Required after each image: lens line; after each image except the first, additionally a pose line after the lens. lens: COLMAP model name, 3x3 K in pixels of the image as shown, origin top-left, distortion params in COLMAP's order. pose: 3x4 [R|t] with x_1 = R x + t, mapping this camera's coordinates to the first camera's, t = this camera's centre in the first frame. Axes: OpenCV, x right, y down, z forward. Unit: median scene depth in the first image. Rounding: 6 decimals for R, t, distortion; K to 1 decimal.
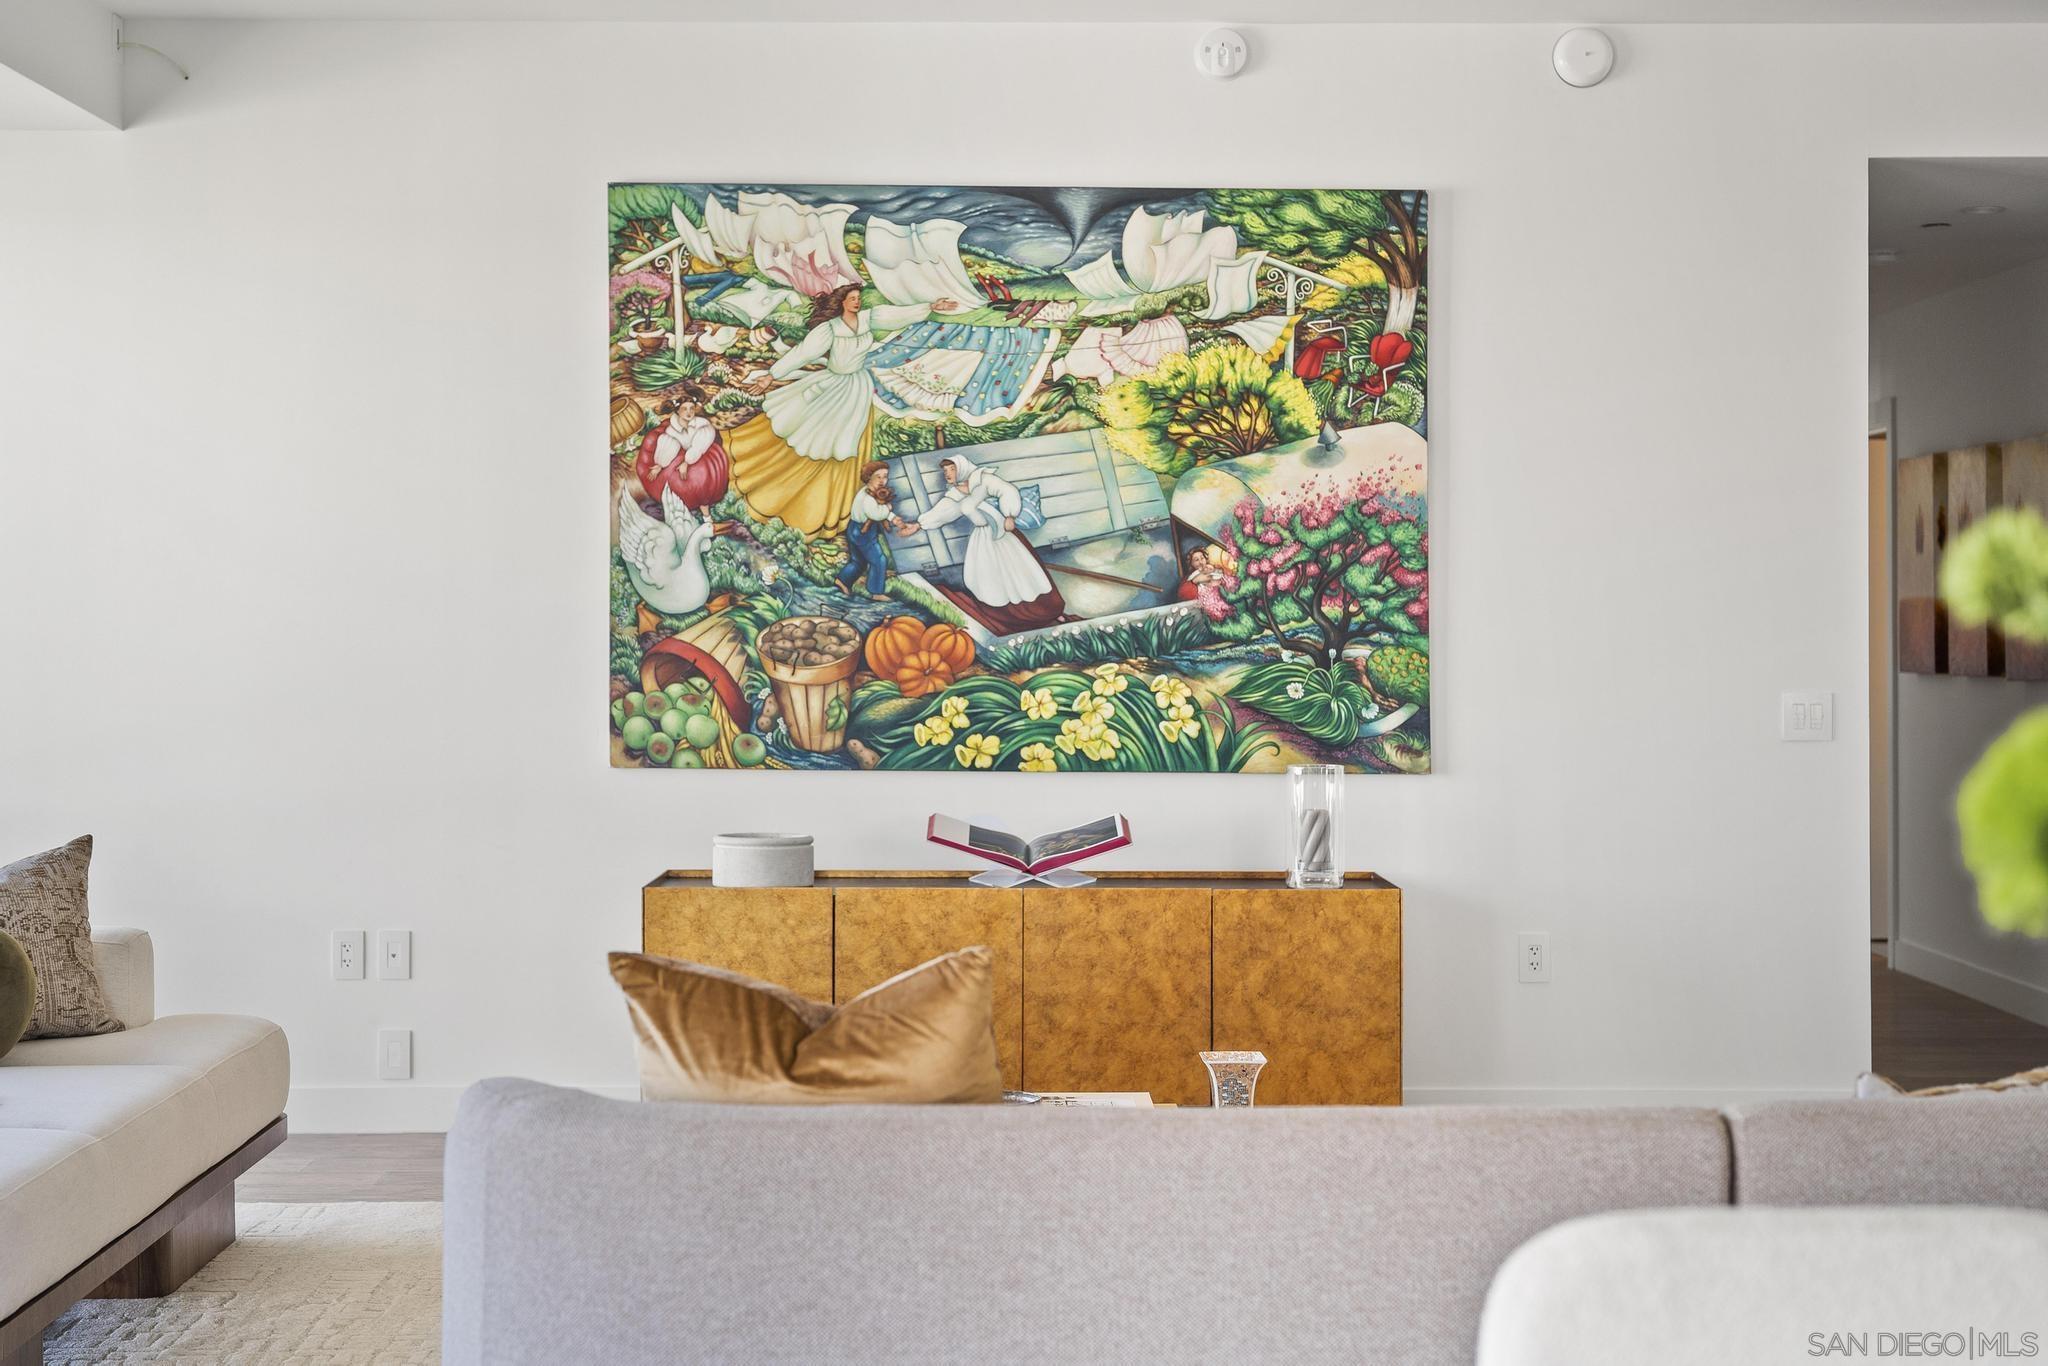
lens RADIAL K [[2884.2, 0, 1041.6], [0, 2884.2, 563.8], [0, 0, 1]] dist [-0.003641, 0.000000]
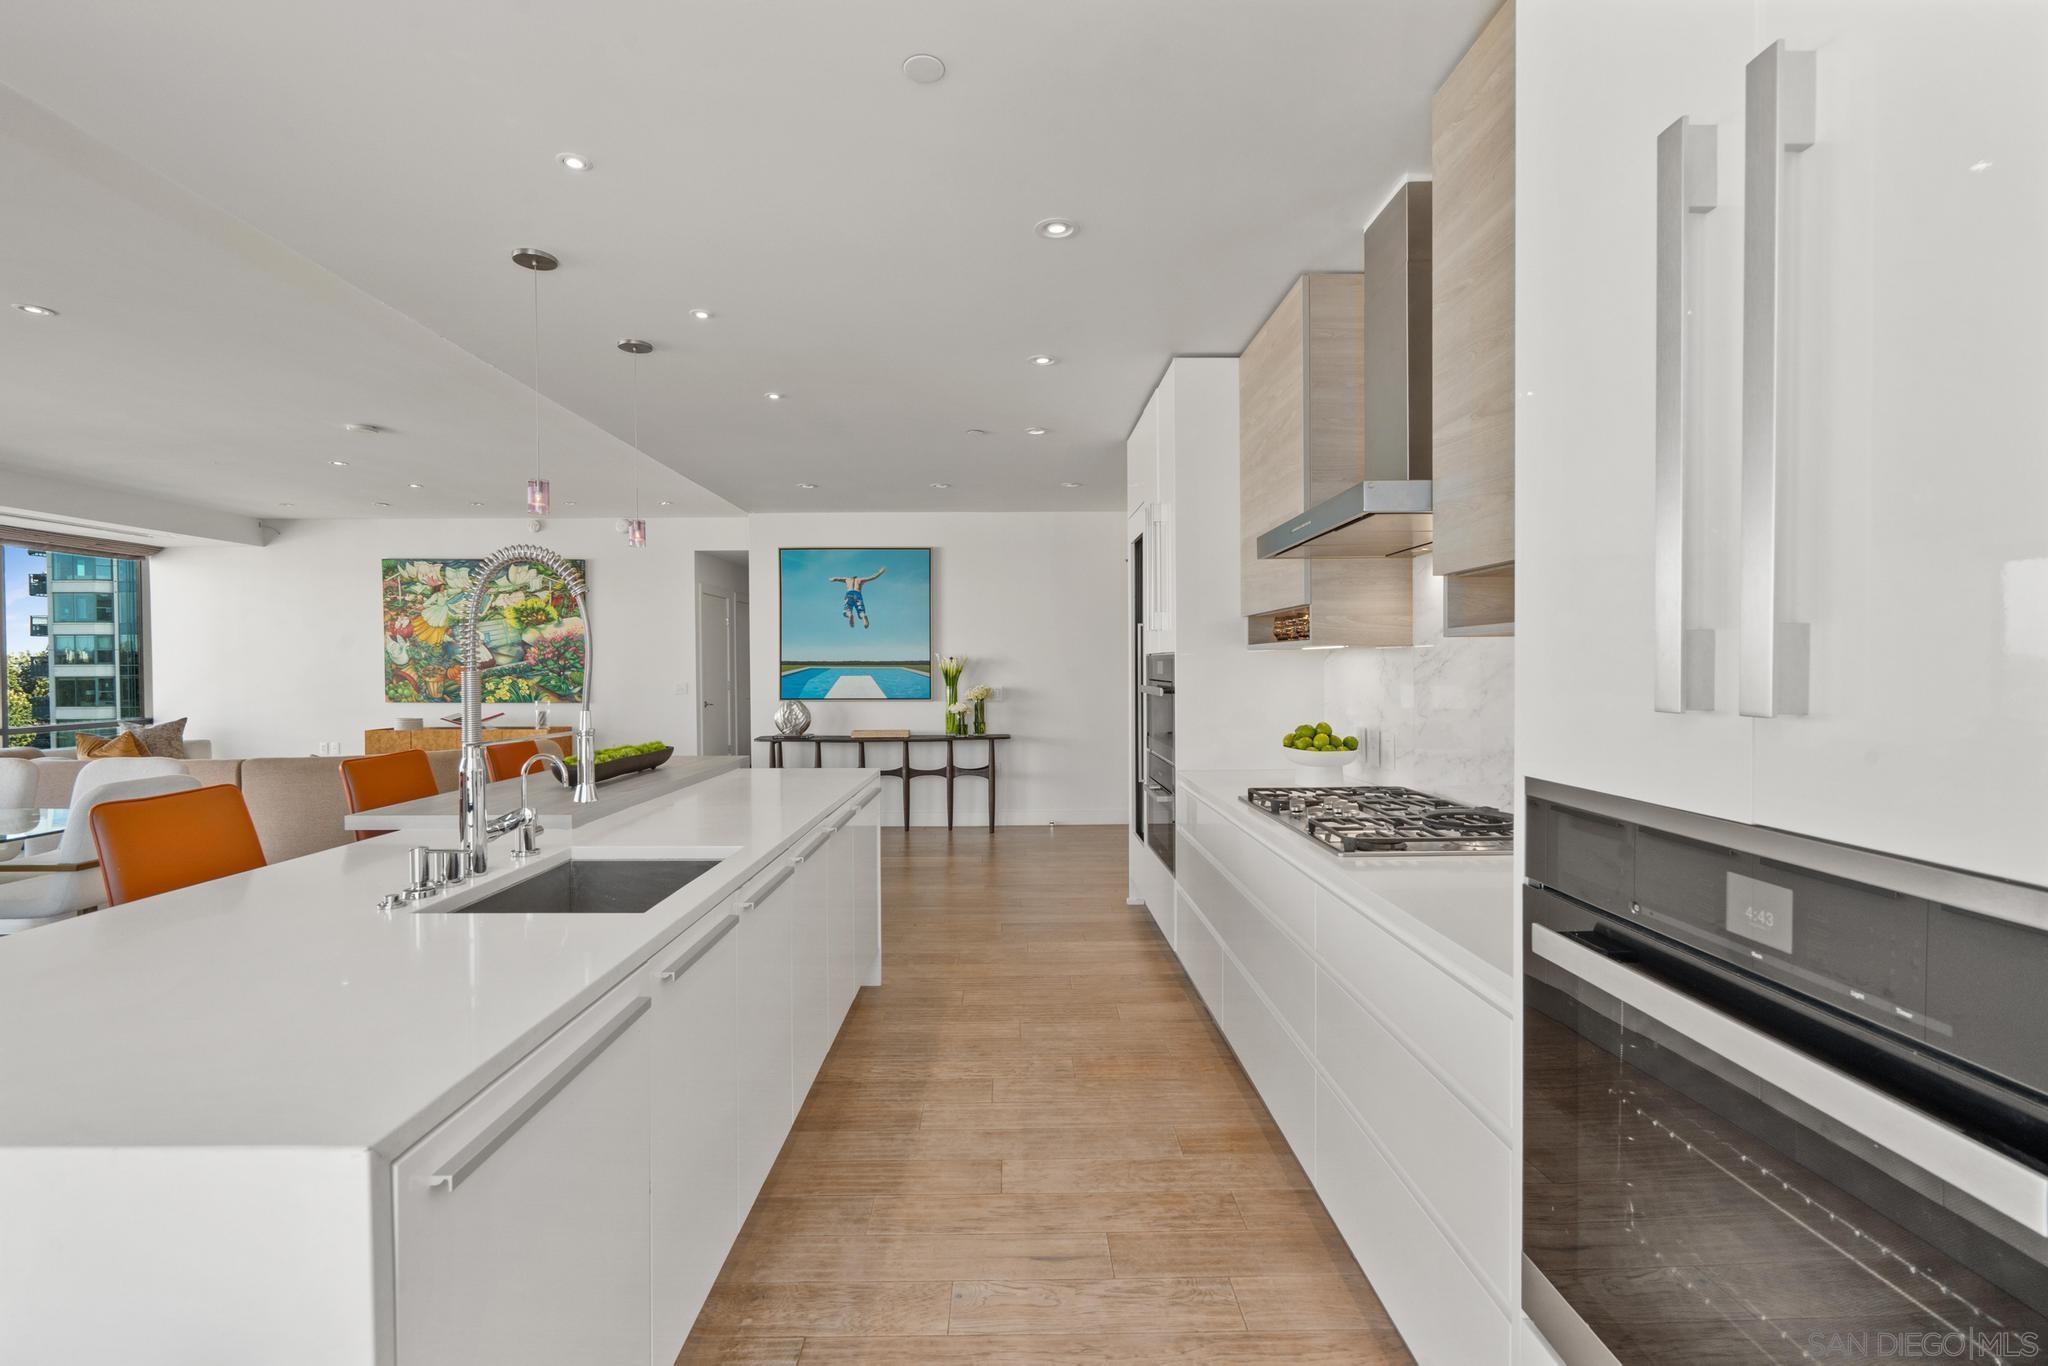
lens RADIAL K [[939.1, 0, 1041.9], [0, 939.1, 681.2], [0, 0, 1]] dist [-0.011098, 0.003671]
pose [[0.999978, -0.006572, 0.001084, 0.779668], [0.006523, 0.999149, 0.040728, -0.007497], [-0.001351, -0.040720, 0.999170, -0.326403]]
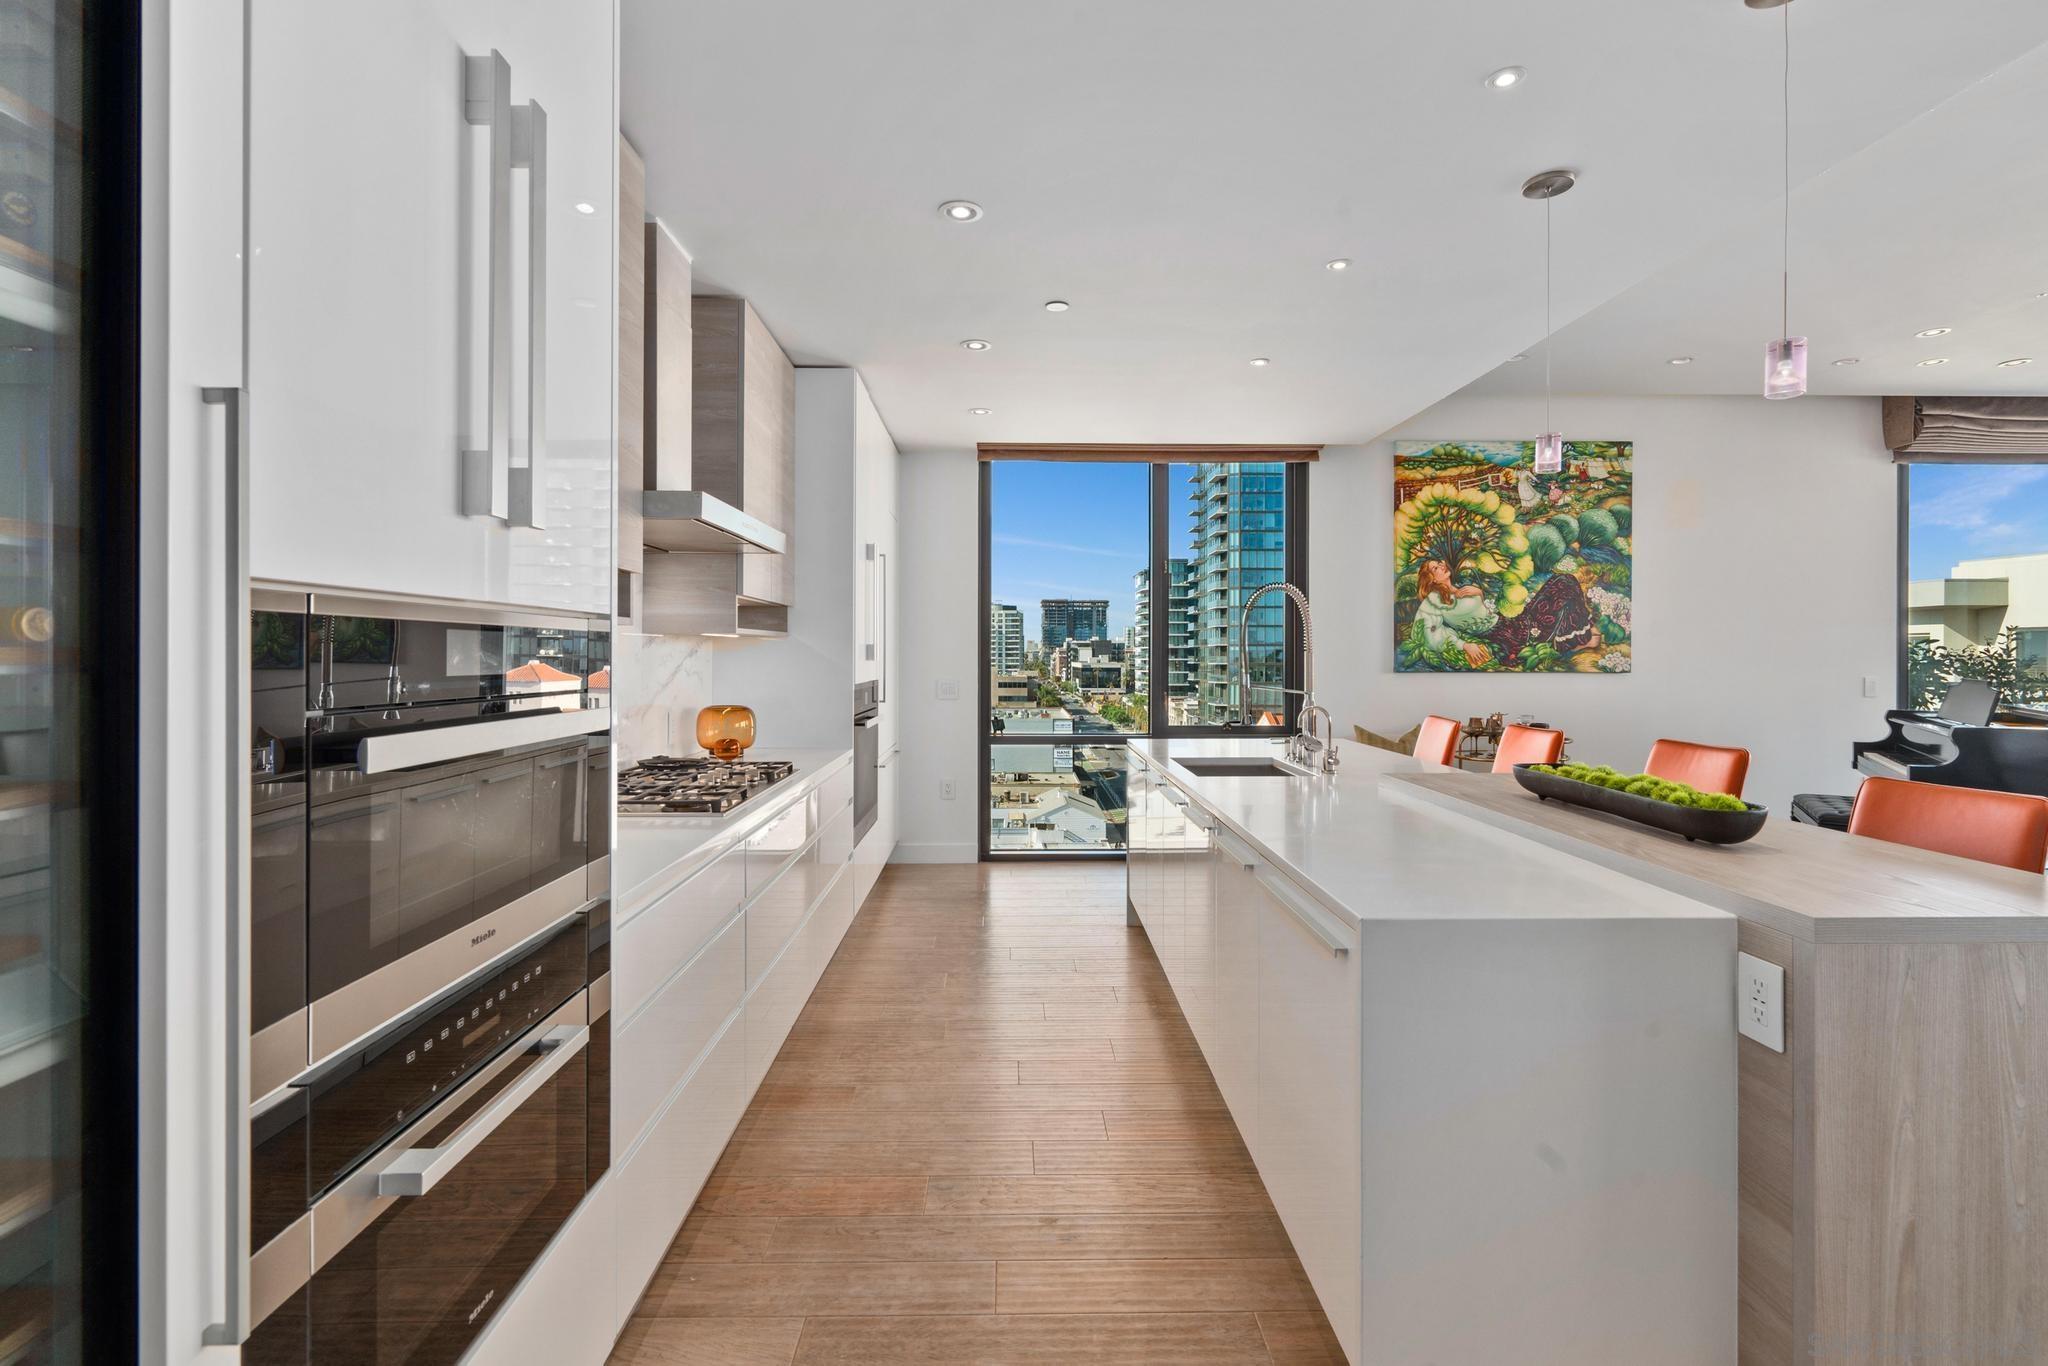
lens RADIAL K [[939.1, 0, 1026.7], [0, 939.1, 654.3], [0, 0, 1]] dist [-0.011098, 0.003671]
pose [[-0.999960, -0.001425, 0.008784, 0.757295], [-0.001627, 0.999732, -0.023075, 0.010976], [-0.008749, -0.023088, -0.999695, 0.406535]]
